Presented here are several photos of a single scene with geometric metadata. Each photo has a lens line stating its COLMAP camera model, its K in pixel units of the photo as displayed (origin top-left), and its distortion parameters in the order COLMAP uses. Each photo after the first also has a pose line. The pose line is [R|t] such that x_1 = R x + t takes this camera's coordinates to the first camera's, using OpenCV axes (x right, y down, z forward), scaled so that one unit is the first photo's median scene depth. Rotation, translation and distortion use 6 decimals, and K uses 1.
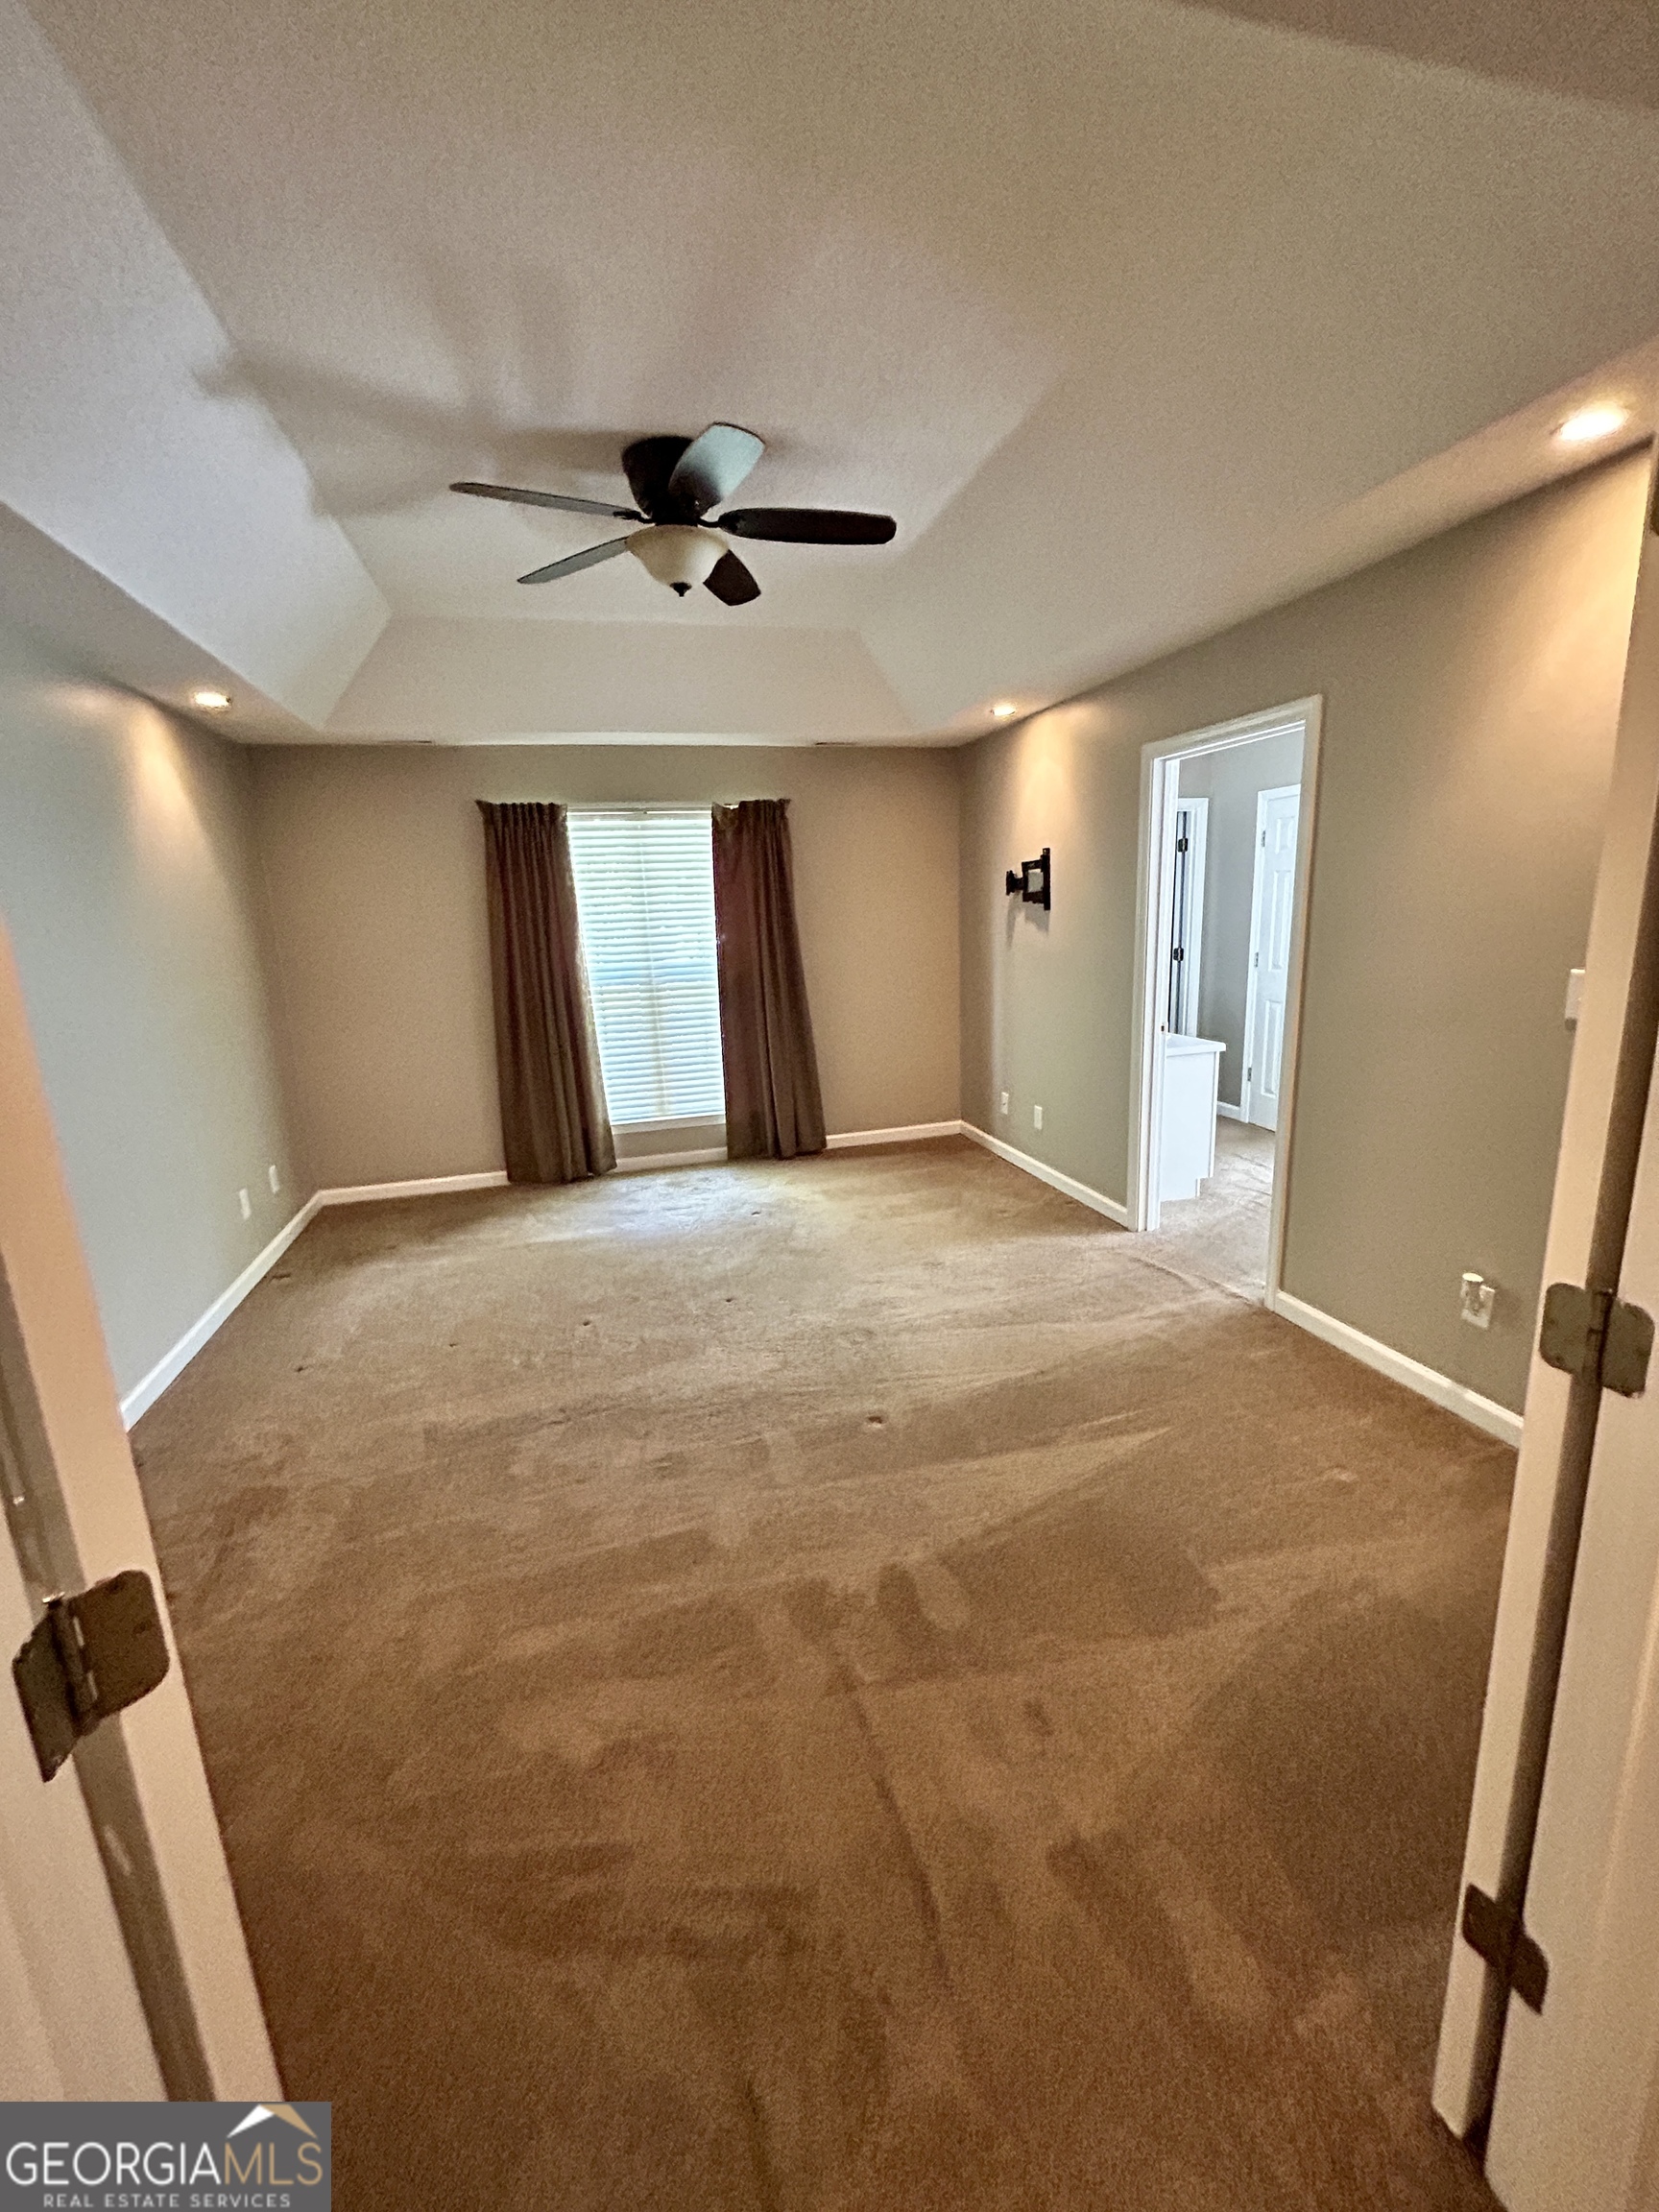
lens RADIAL K [[896.6, 0, 829.5], [0, 896.6, 1106.0], [0, 0, 1]] dist [-0.000788, 0.000598]
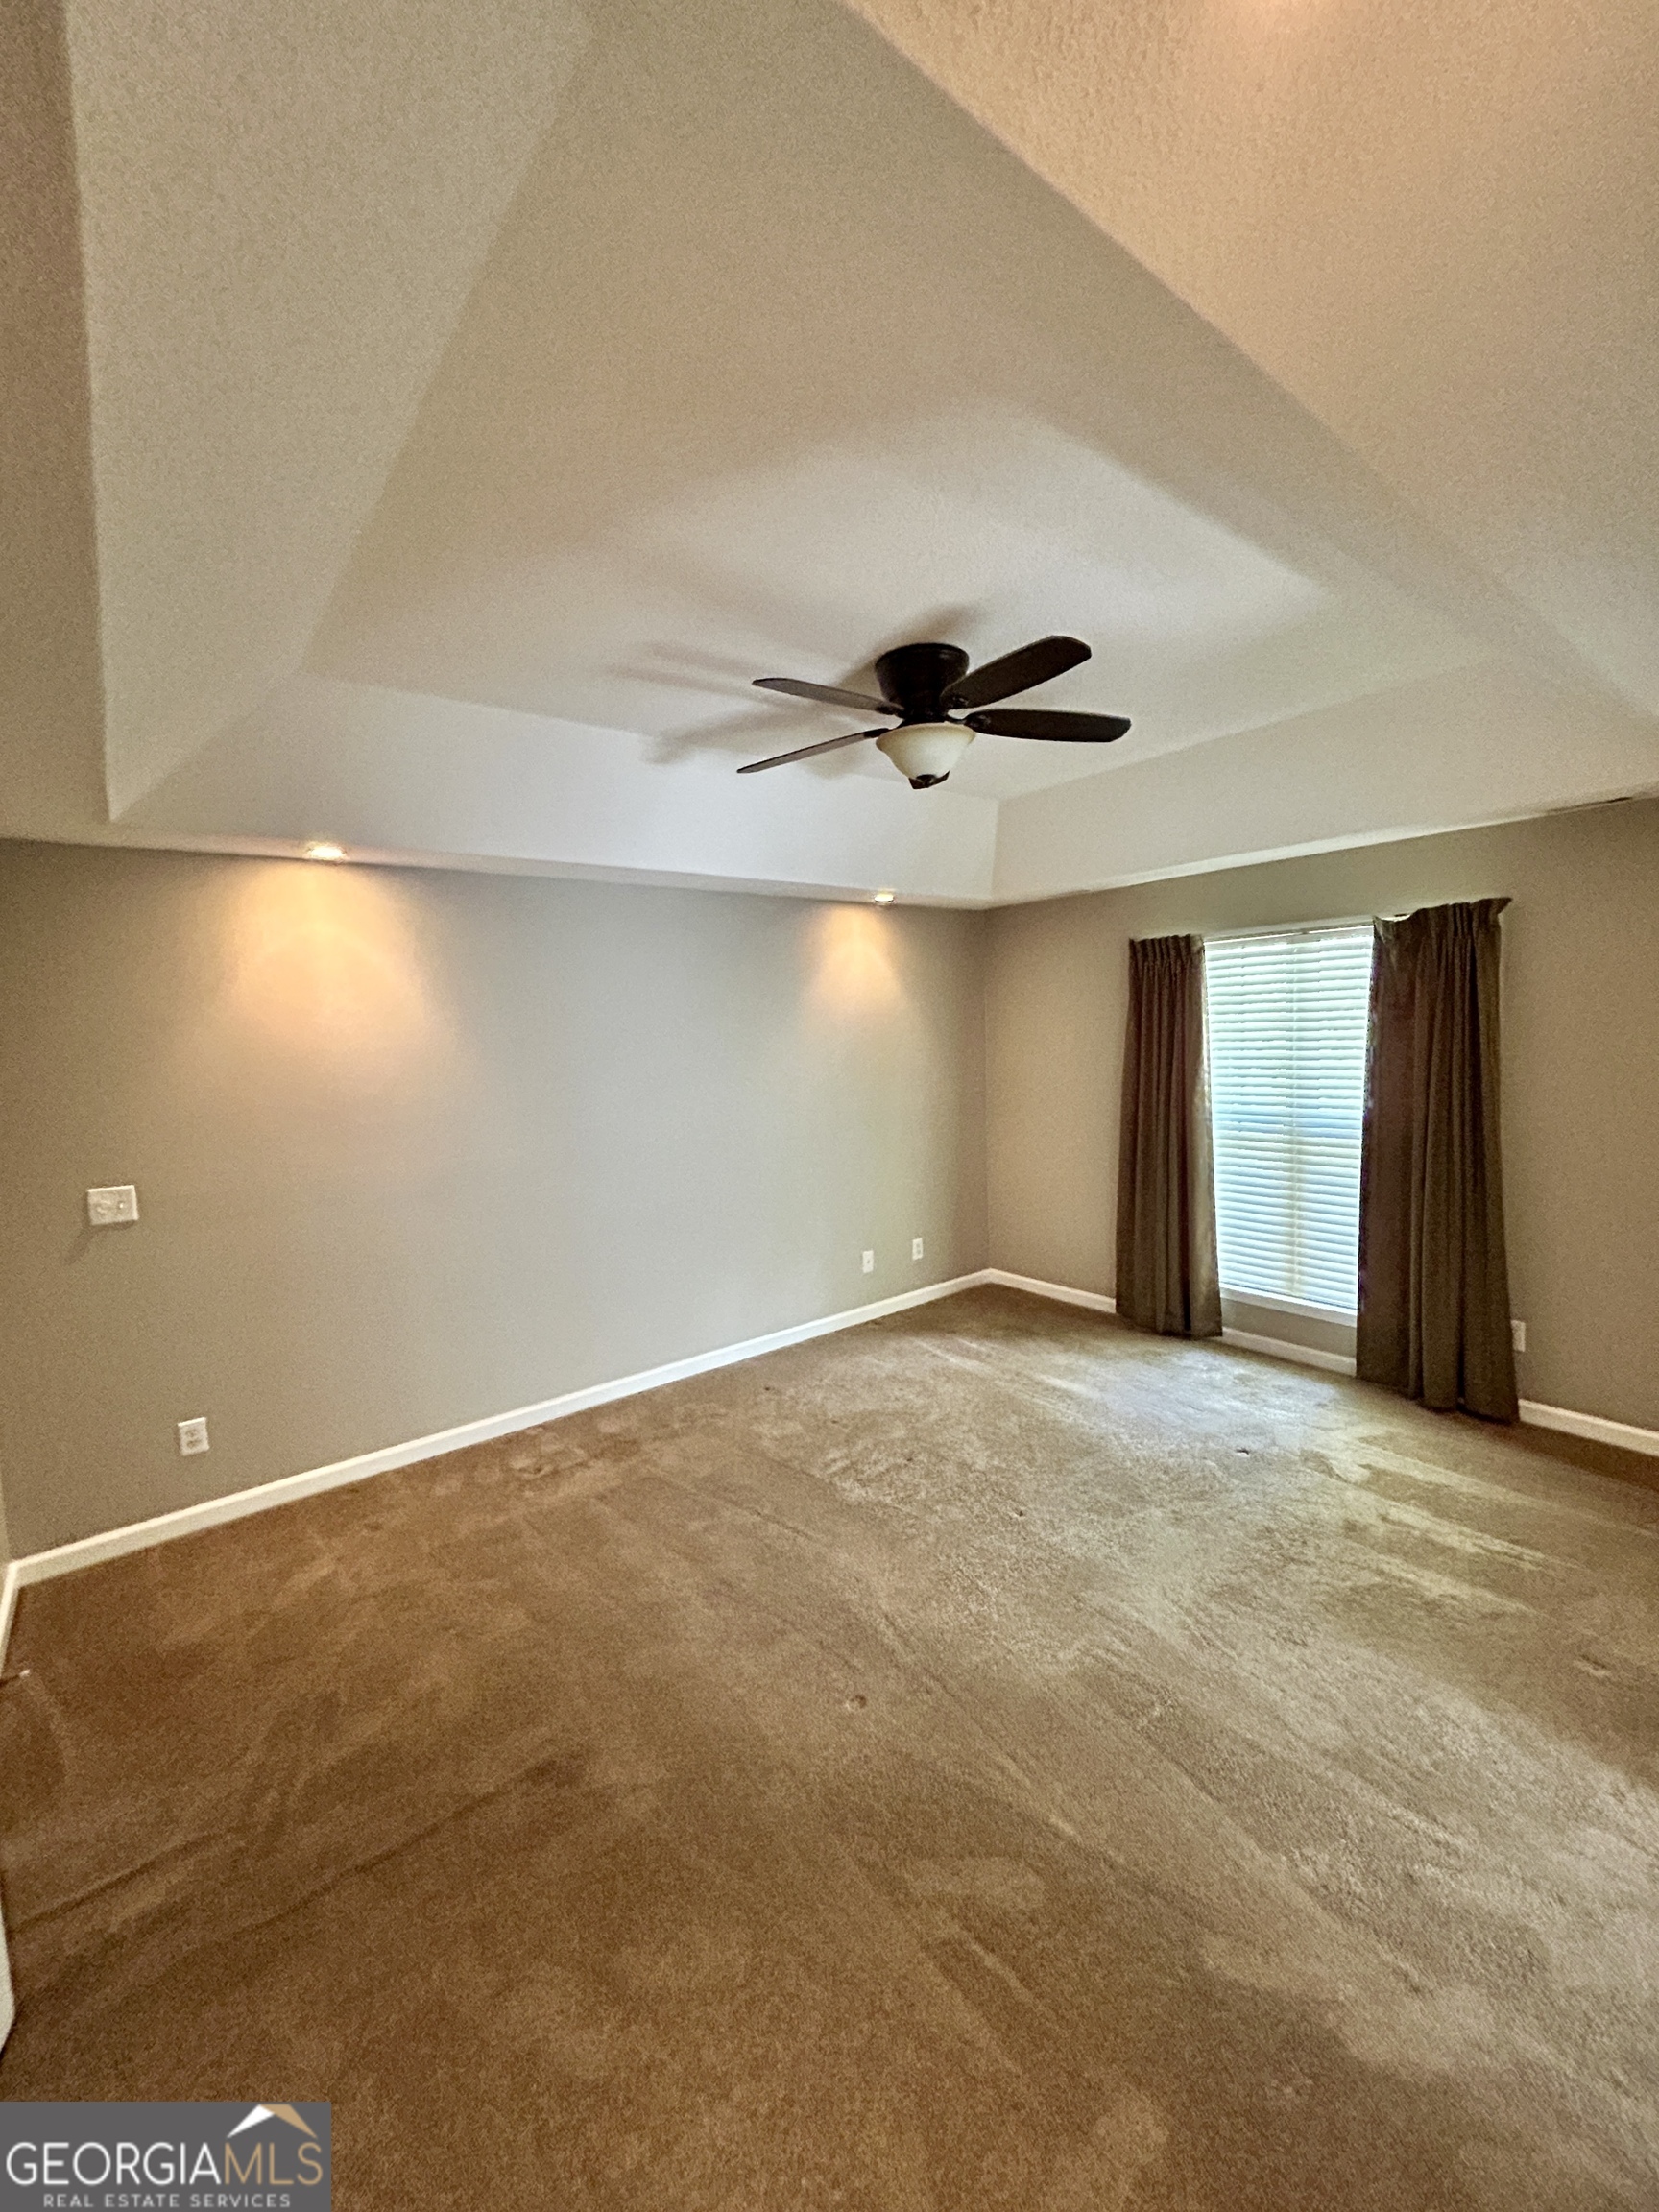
lens RADIAL K [[888.4, 0, 829.5], [0, 888.4, 1106.0], [0, 0, 1]] dist [-0.011251, 0.000106]
pose [[0.390795, 0.108178, -0.914099, 0.403876], [-0.175218, 0.983655, 0.041501, -0.129577], [0.903647, 0.143948, 0.403362, 0.301041]]
